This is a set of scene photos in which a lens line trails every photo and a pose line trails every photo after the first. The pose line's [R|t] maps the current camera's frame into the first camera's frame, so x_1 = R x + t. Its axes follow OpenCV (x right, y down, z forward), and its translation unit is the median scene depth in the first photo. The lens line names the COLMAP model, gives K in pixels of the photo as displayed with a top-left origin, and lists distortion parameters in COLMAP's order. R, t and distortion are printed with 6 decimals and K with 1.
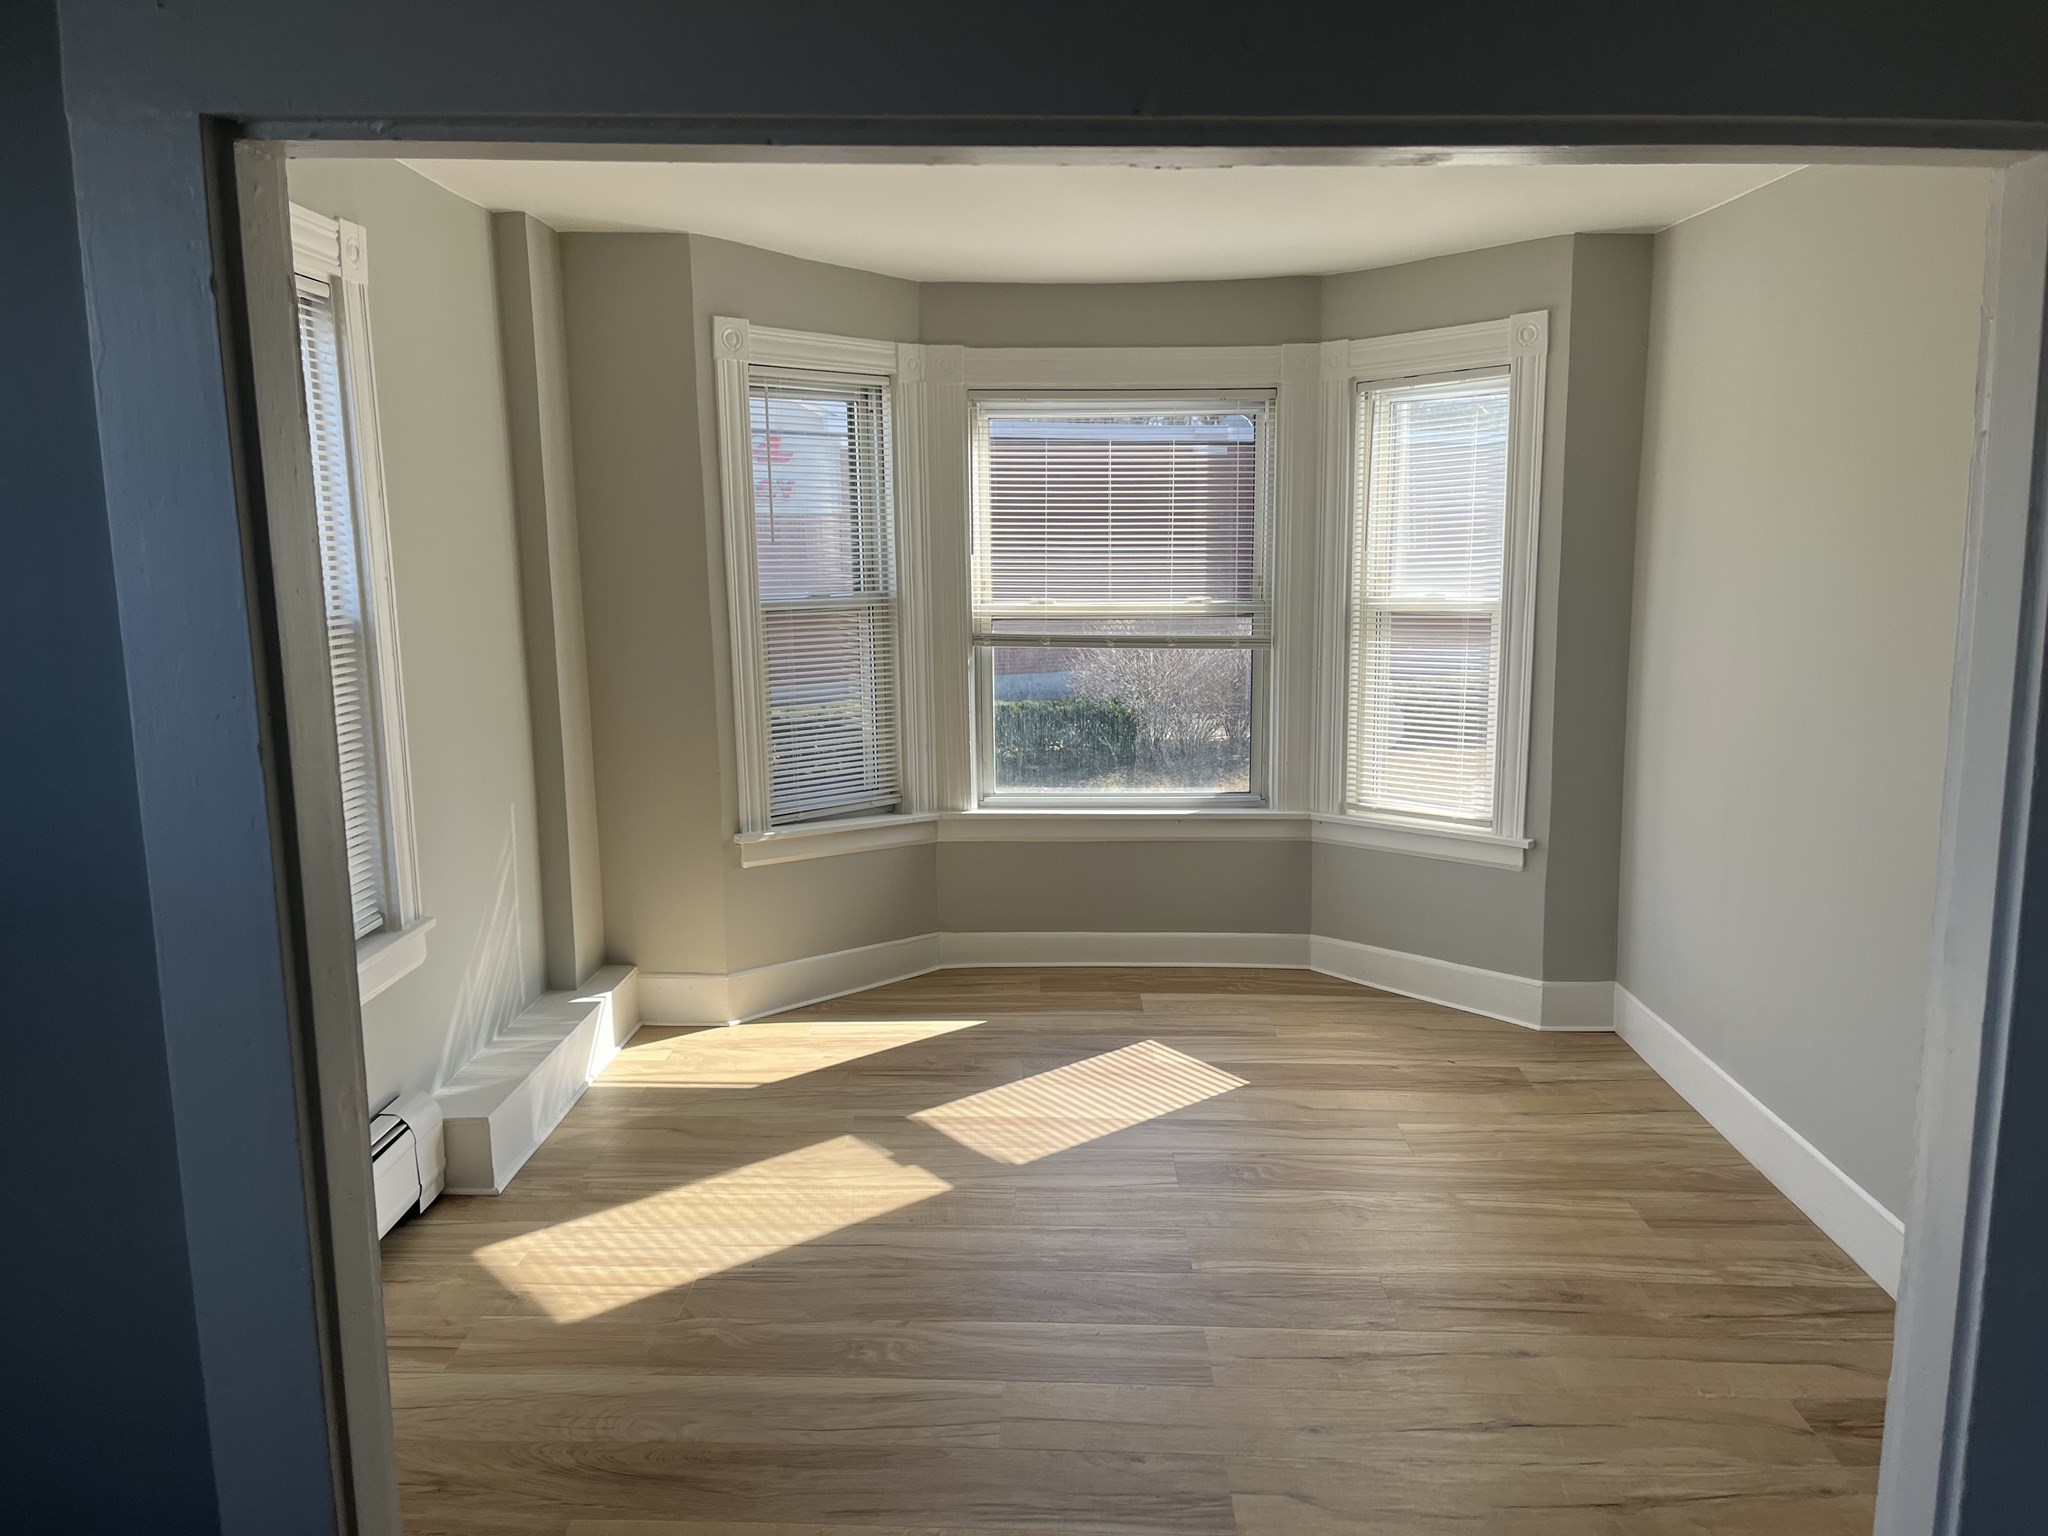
lens RADIAL K [[1564.0, 0, 1027.5], [0, 1564.0, 785.6], [0, 0, 1]] dist [0.076413, -0.095749]
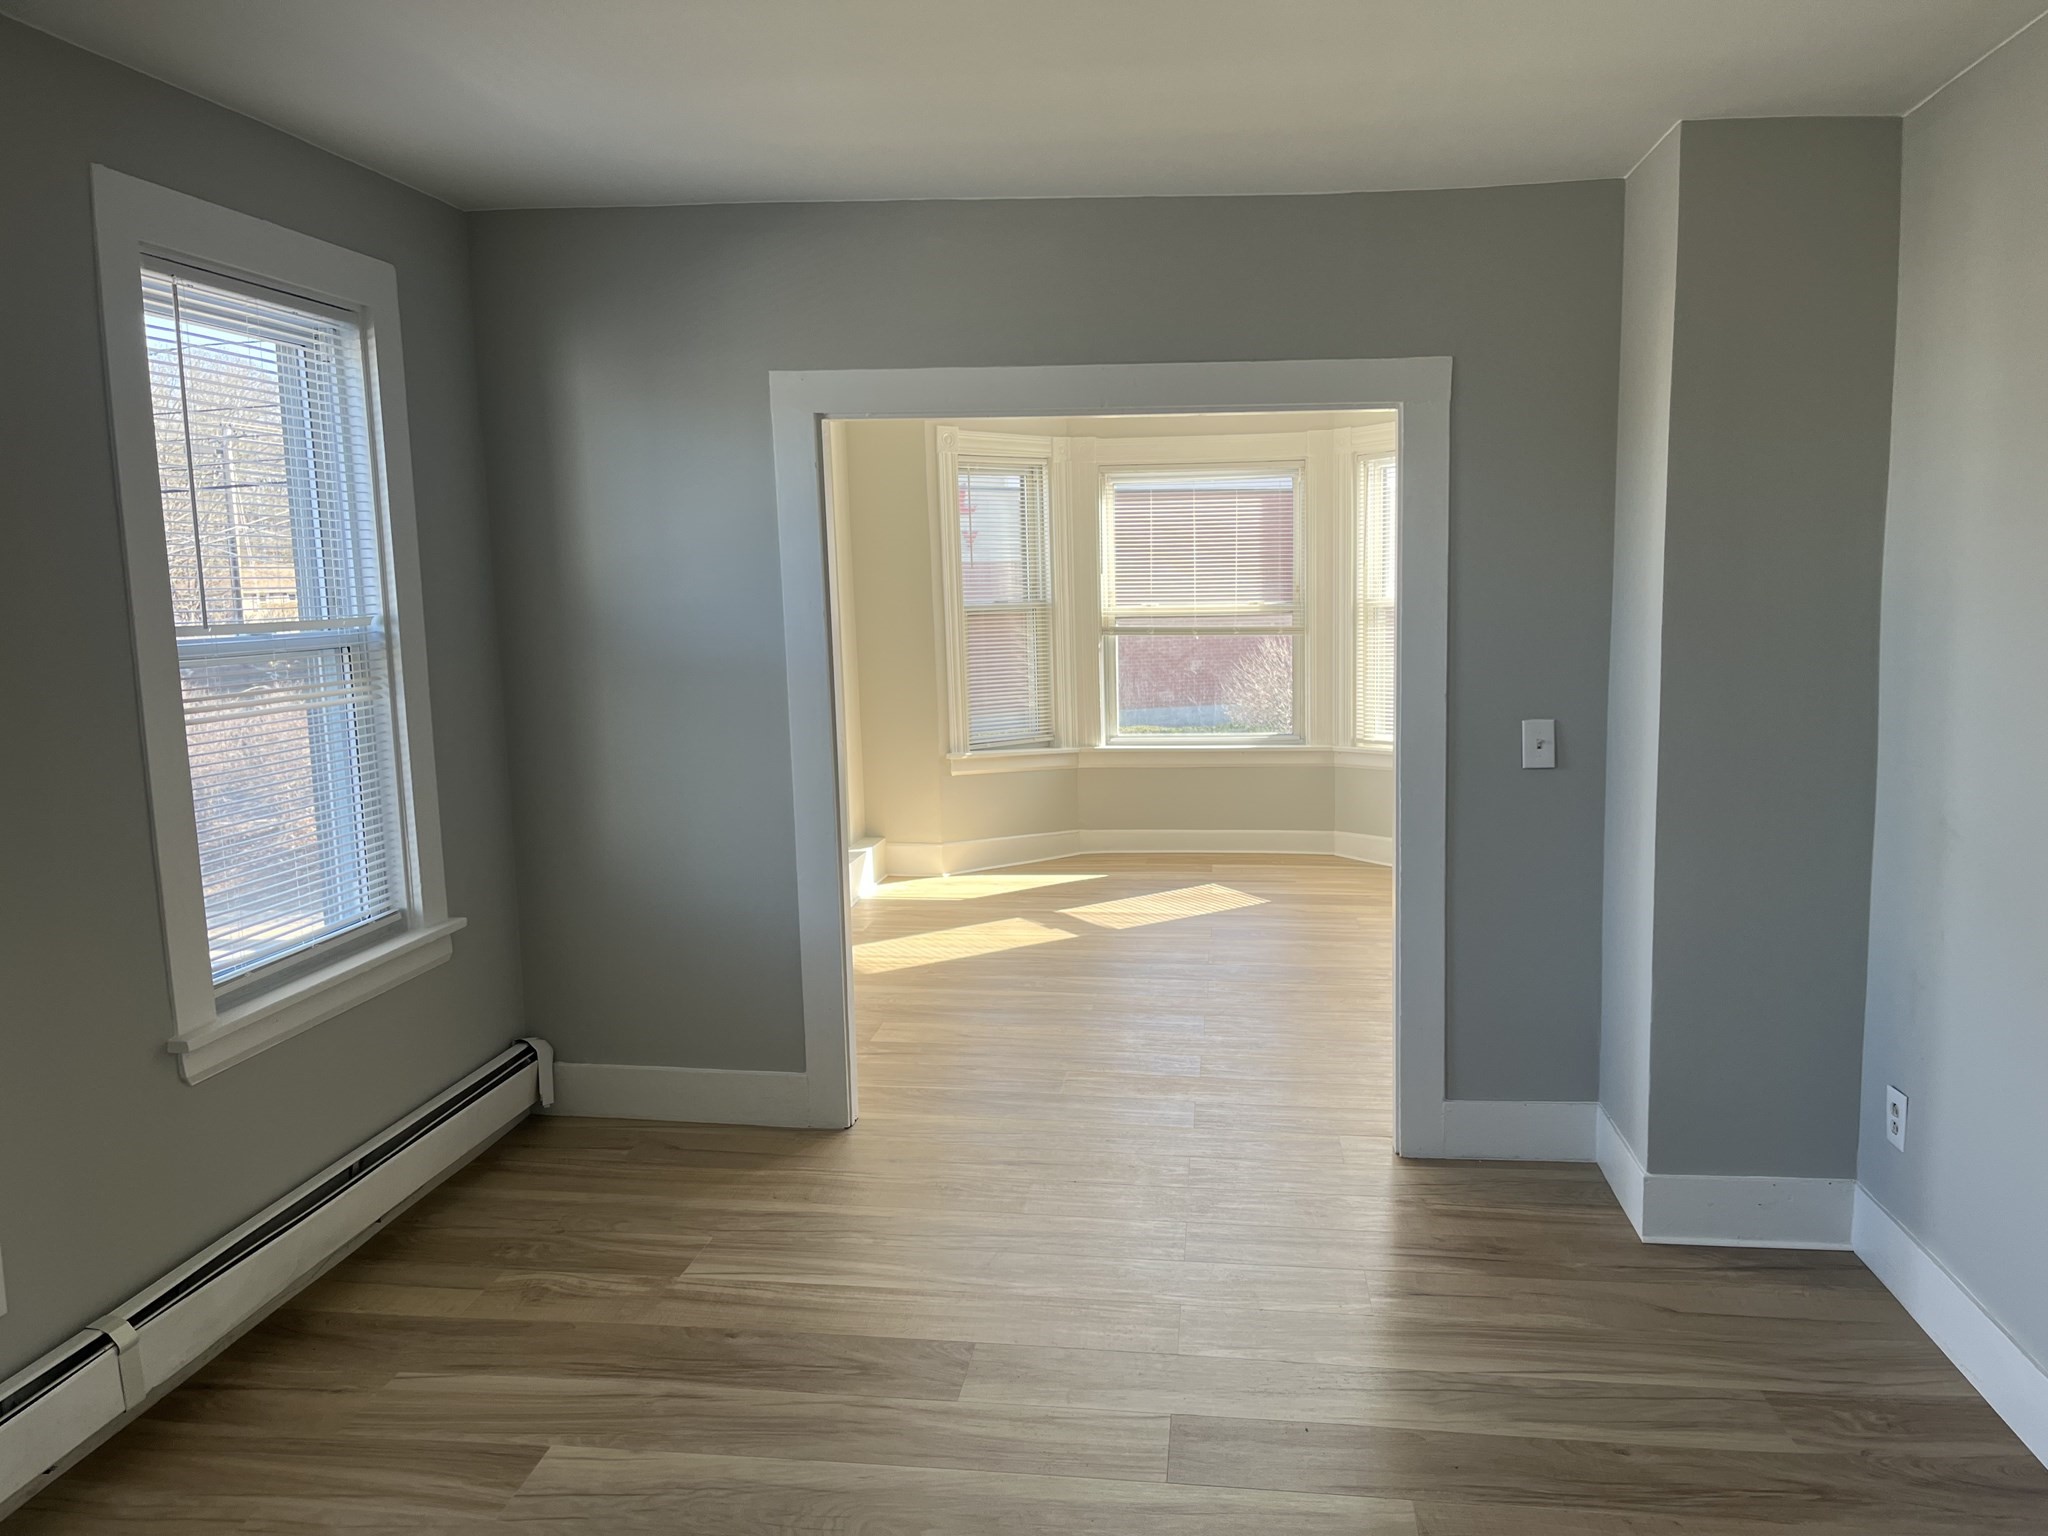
lens RADIAL K [[1564.0, 0, 1016.8], [0, 1564.0, 781.6], [0, 0, 1]] dist [0.076413, -0.095749]
pose [[0.993237, 0.000599, -0.116100, 0.060893], [-0.004443, 0.999450, -0.032851, 0.105694], [0.116016, 0.033144, 0.992694, -0.516222]]
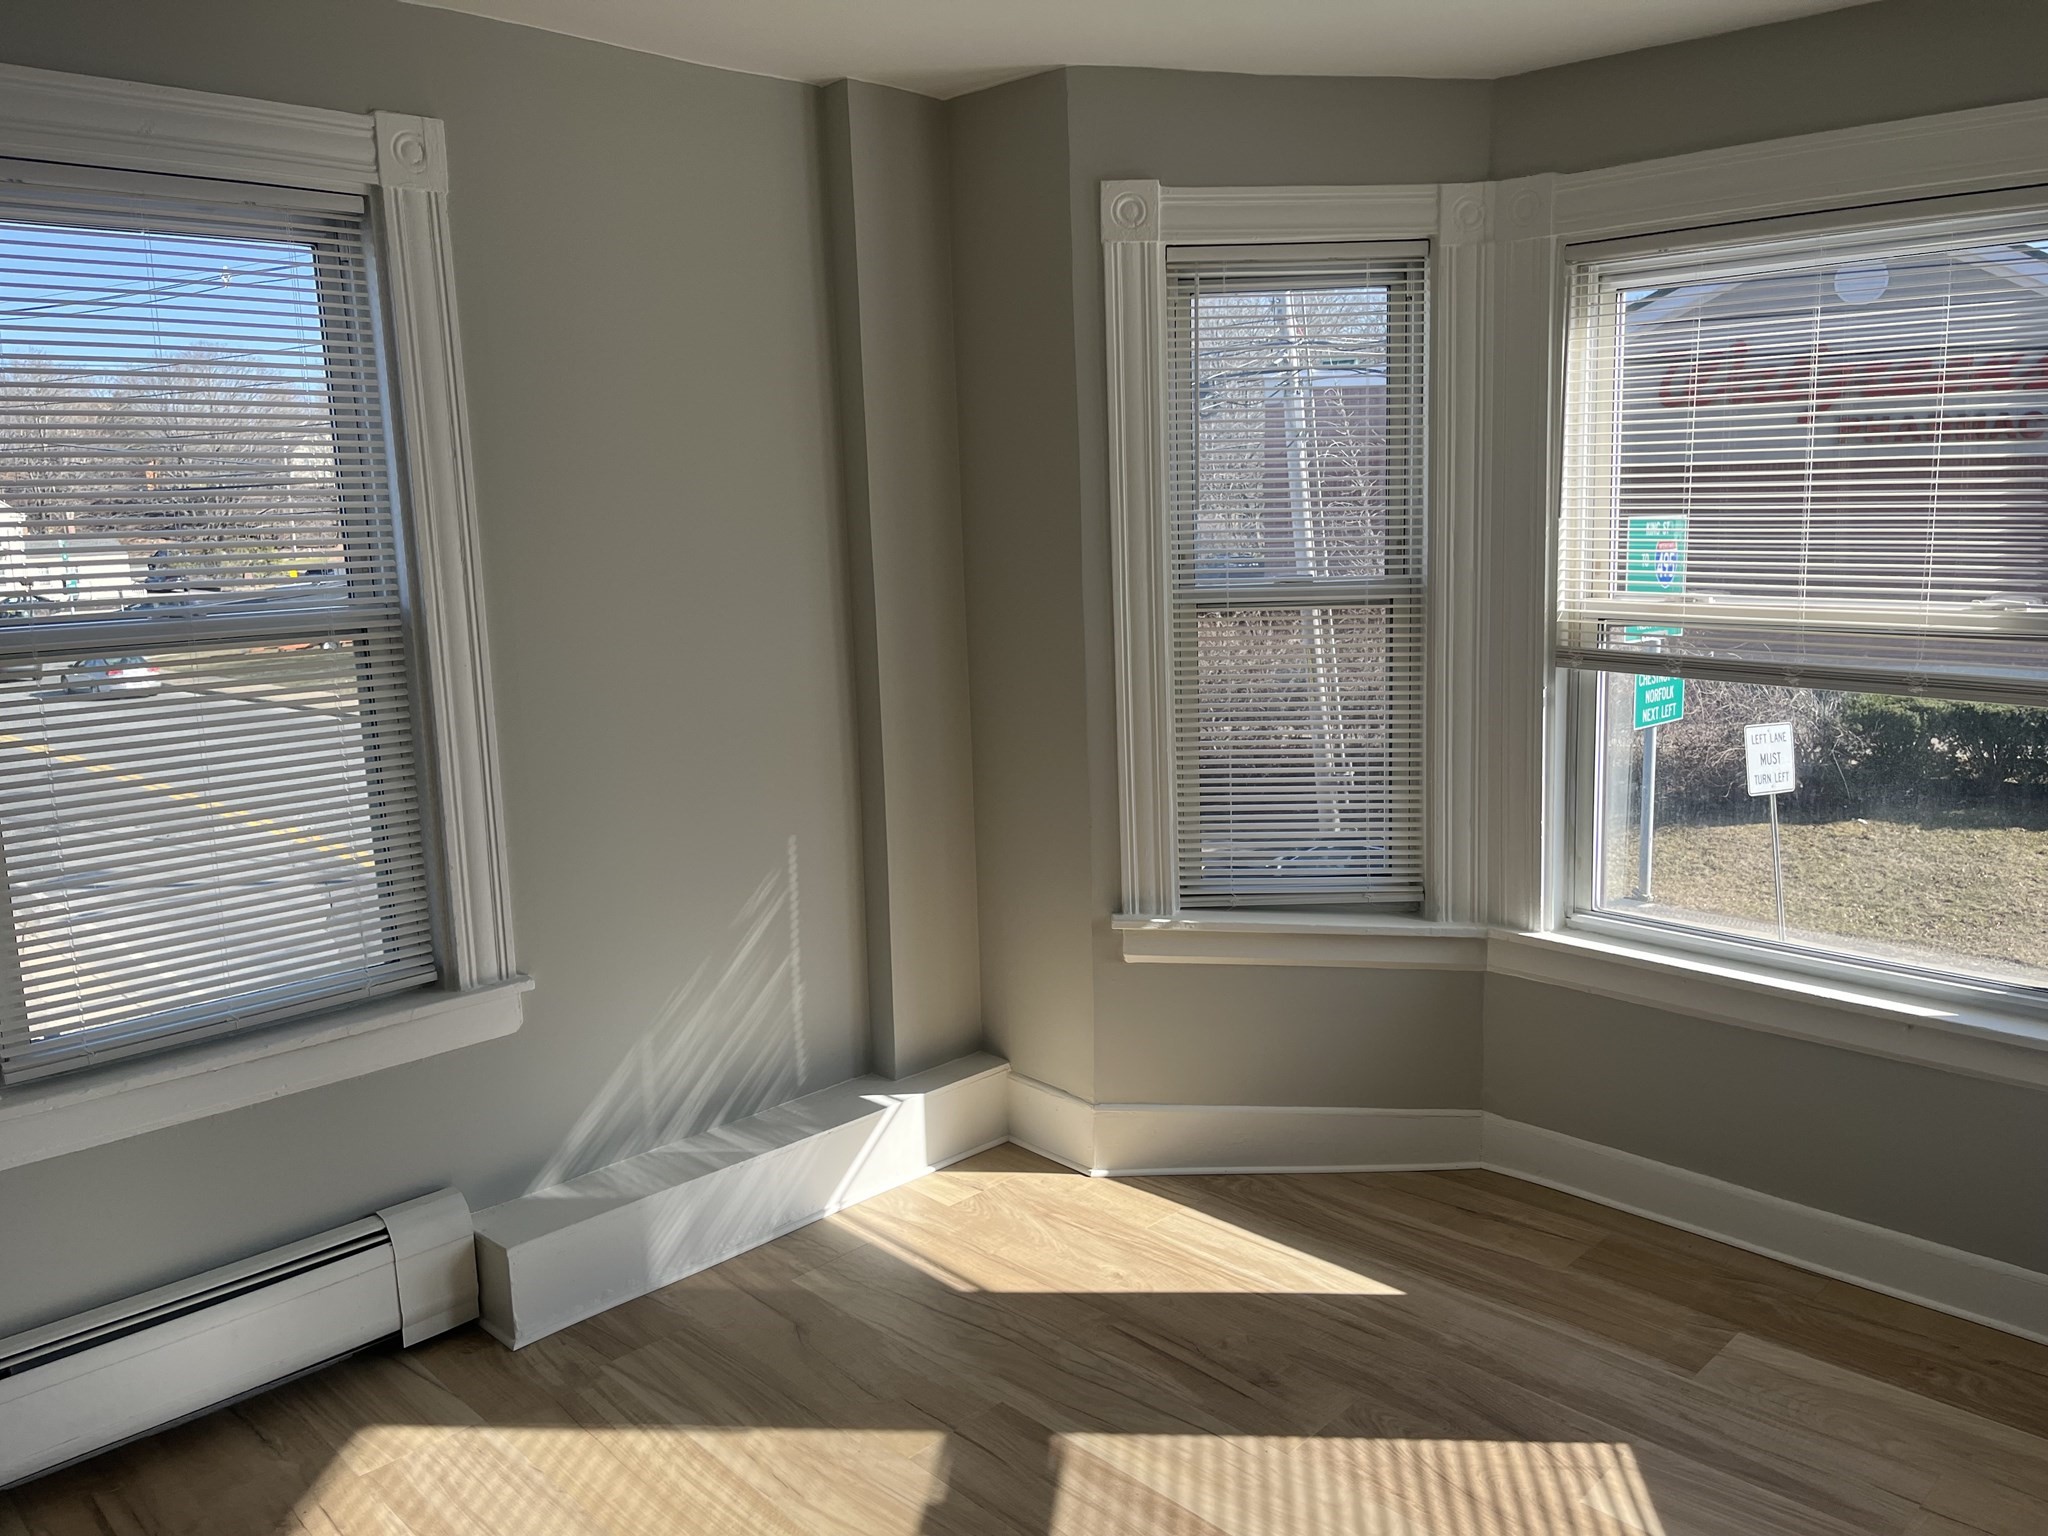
lens RADIAL K [[1564.0, 0, 1034.7], [0, 1564.0, 749.1], [0, 0, 1]] dist [0.076413, -0.095749]
pose [[0.714534, 0.100042, -0.692411, 0.262281], [-0.096599, 0.994351, 0.043981, -0.068483], [0.692899, 0.035460, 0.720162, 0.440320]]
